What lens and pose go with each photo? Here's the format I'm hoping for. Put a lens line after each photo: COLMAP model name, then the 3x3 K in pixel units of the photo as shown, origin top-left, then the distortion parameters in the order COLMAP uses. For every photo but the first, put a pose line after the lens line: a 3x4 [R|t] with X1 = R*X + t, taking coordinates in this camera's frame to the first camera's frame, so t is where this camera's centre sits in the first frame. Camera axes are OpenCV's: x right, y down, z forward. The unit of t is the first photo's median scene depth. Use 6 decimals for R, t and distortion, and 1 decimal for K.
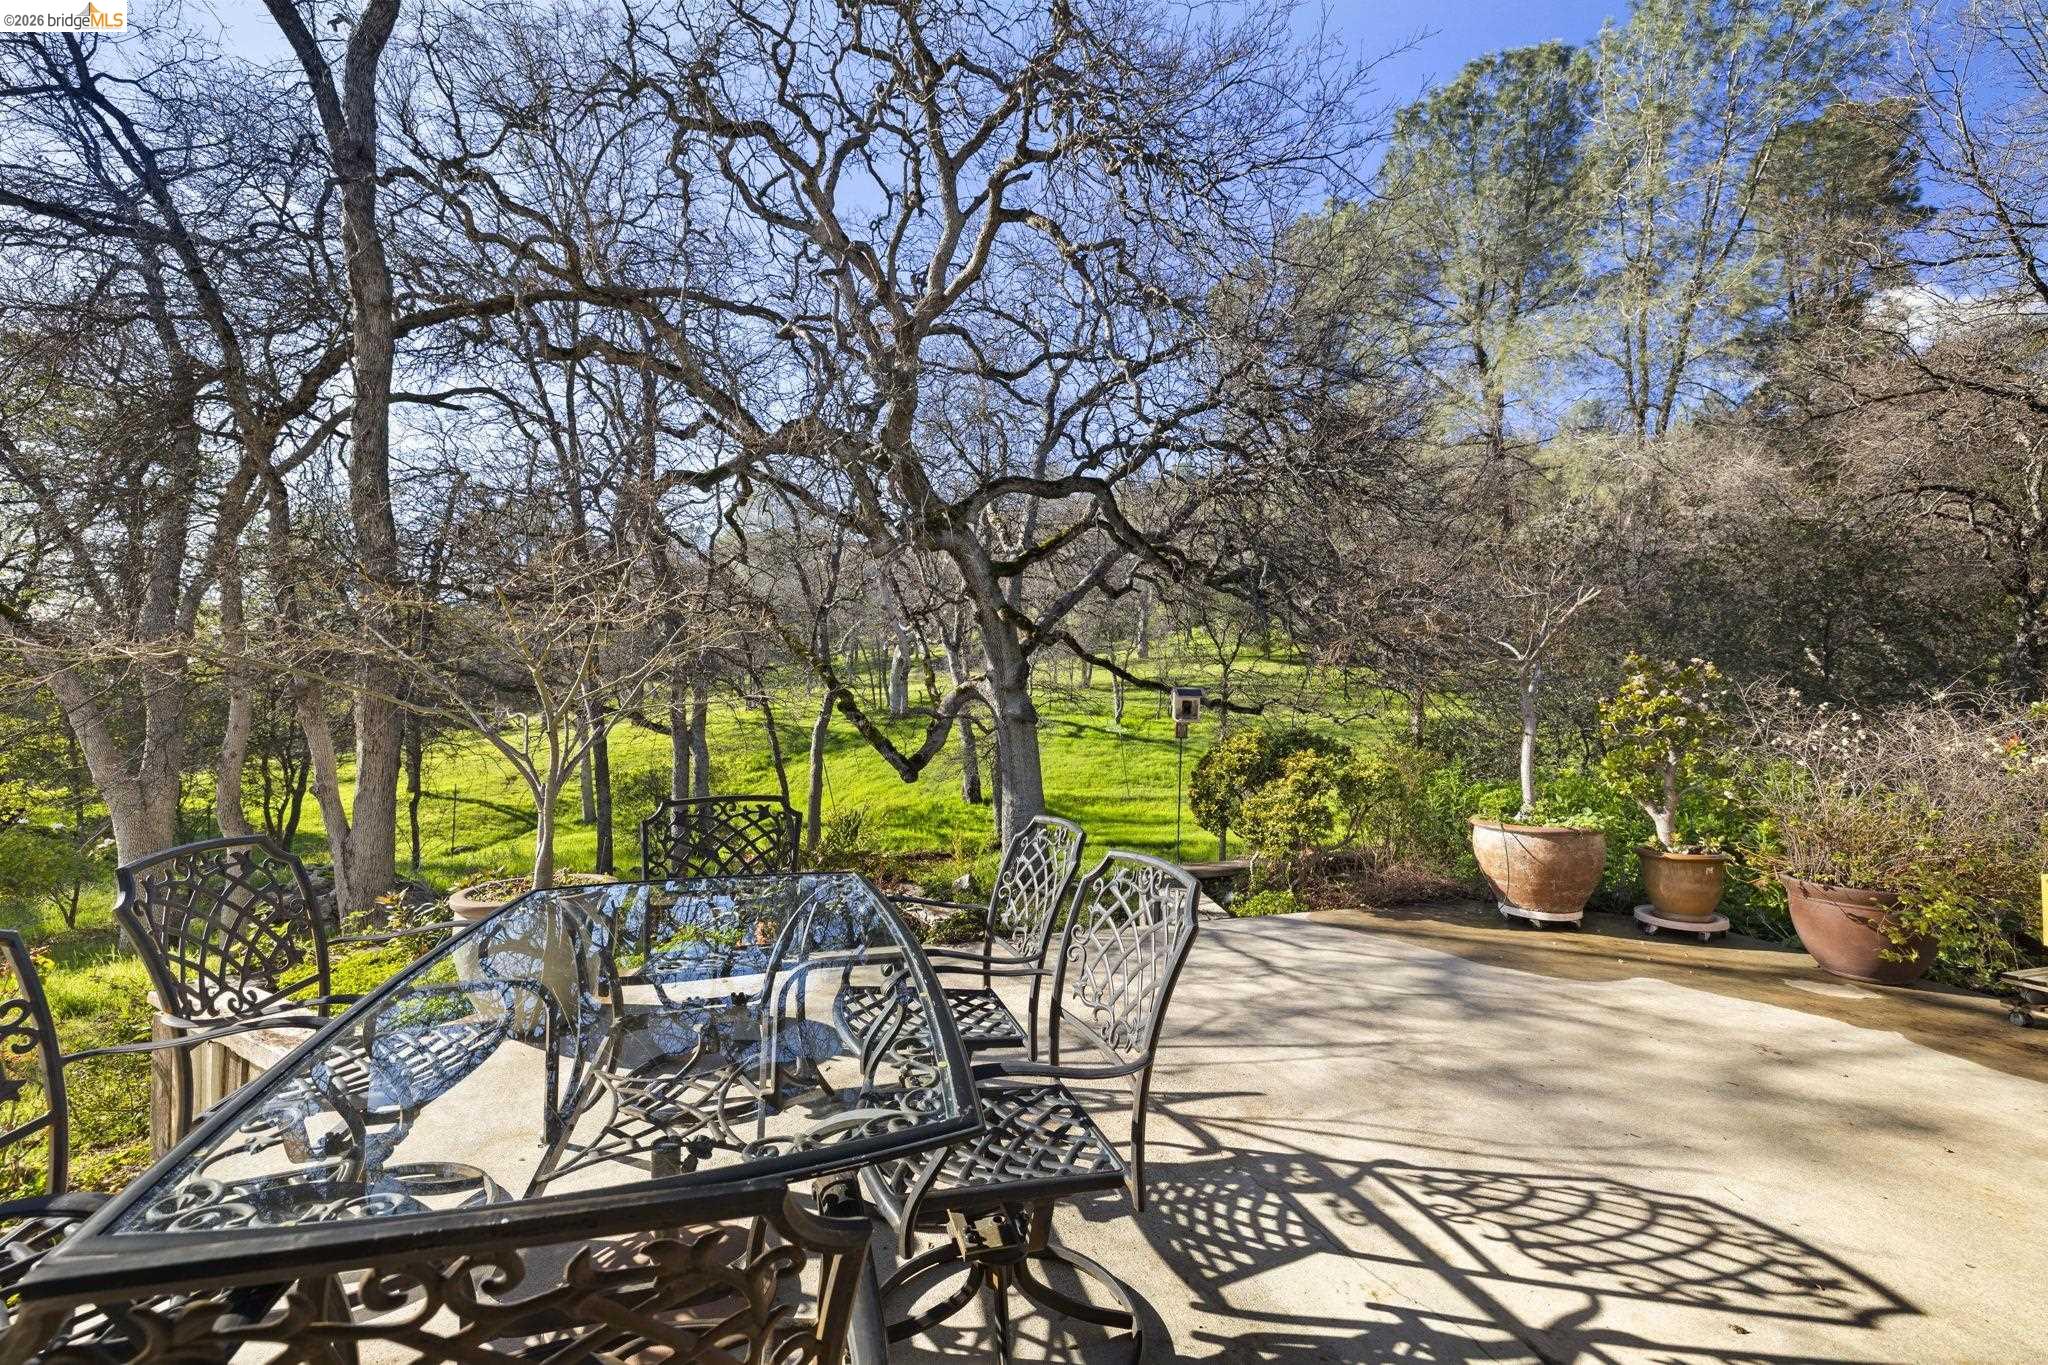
lens RADIAL K [[861.0, 0, 1024.2], [0, 861.0, 676.6], [0, 0, 1]] dist [-0.001722, 0.000007]
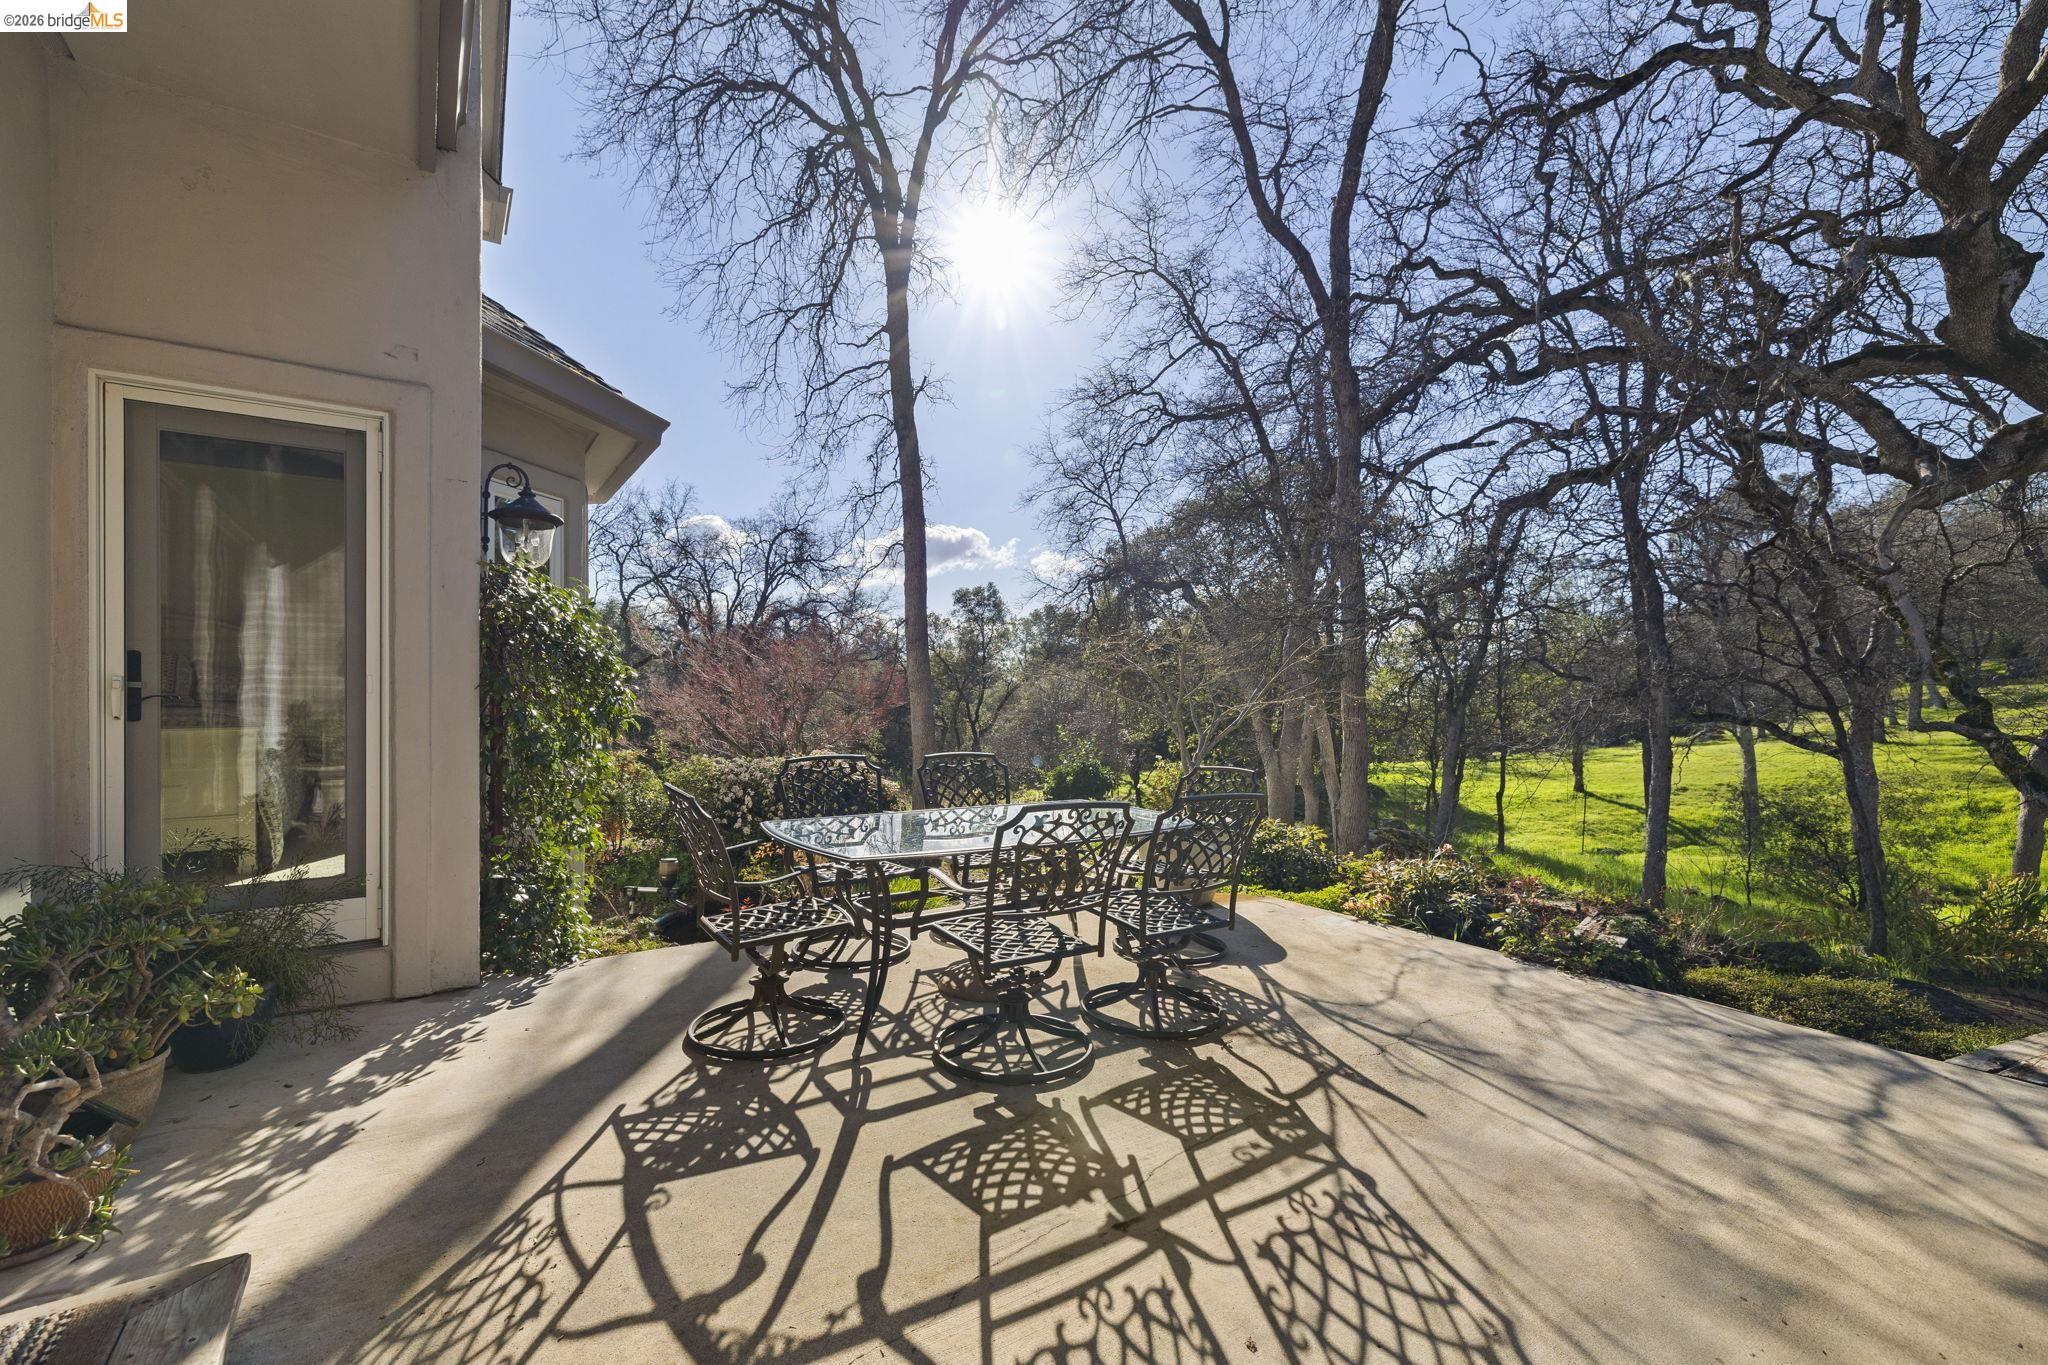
lens RADIAL K [[861.0, 0, 1024.2], [0, 861.0, 687.1], [0, 0, 1]] dist [-0.001722, 0.000007]
pose [[0.323482, 0.000692, -0.946234, 1.374085], [0.005337, 0.999982, 0.002556, 0.007517], [0.946219, -0.005877, 0.323473, 0.365014]]
